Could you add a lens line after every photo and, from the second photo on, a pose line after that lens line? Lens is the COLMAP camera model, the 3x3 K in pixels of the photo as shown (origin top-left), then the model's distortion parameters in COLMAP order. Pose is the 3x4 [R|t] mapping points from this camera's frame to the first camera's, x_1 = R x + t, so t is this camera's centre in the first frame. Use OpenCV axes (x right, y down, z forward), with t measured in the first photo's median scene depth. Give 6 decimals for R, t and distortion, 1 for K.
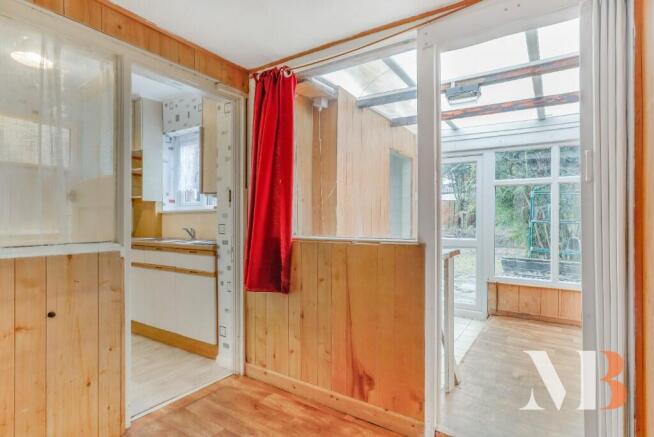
lens RADIAL K [[345.8, 0, 326.8], [0, 345.8, 214.1], [0, 0, 1]] dist [-0.010126, 0.010753]
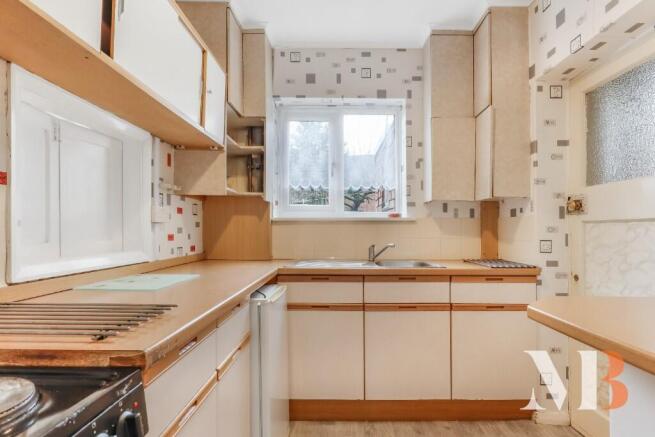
lens RADIAL K [[346.3, 0, 325.7], [0, 346.3, 218.6], [0, 0, 1]] dist [-0.010126, 0.010753]
pose [[0.828283, 0.000915, 0.560310, -0.803946], [-0.006405, 0.999949, 0.007836, -0.015830], [-0.560274, -0.010079, 0.828246, 0.444568]]
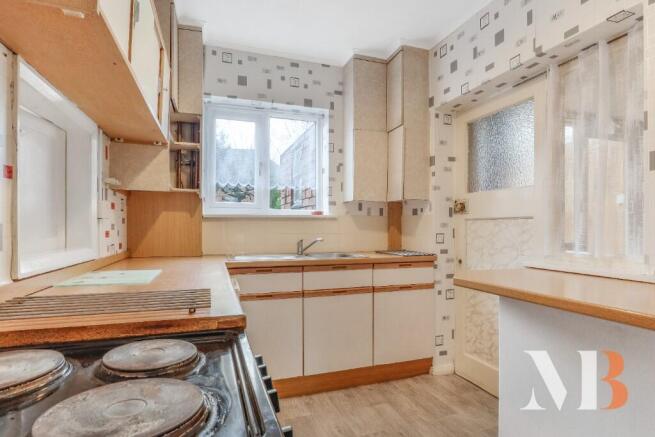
lens RADIAL K [[346.3, 0, 329.2], [0, 346.3, 216.7], [0, 0, 1]] dist [-0.010126, 0.010753]
pose [[0.606948, 0.003795, 0.794733, -0.901012], [-0.016254, 0.999839, 0.007640, -0.015628], [-0.794576, -0.017555, 0.606911, 0.452448]]
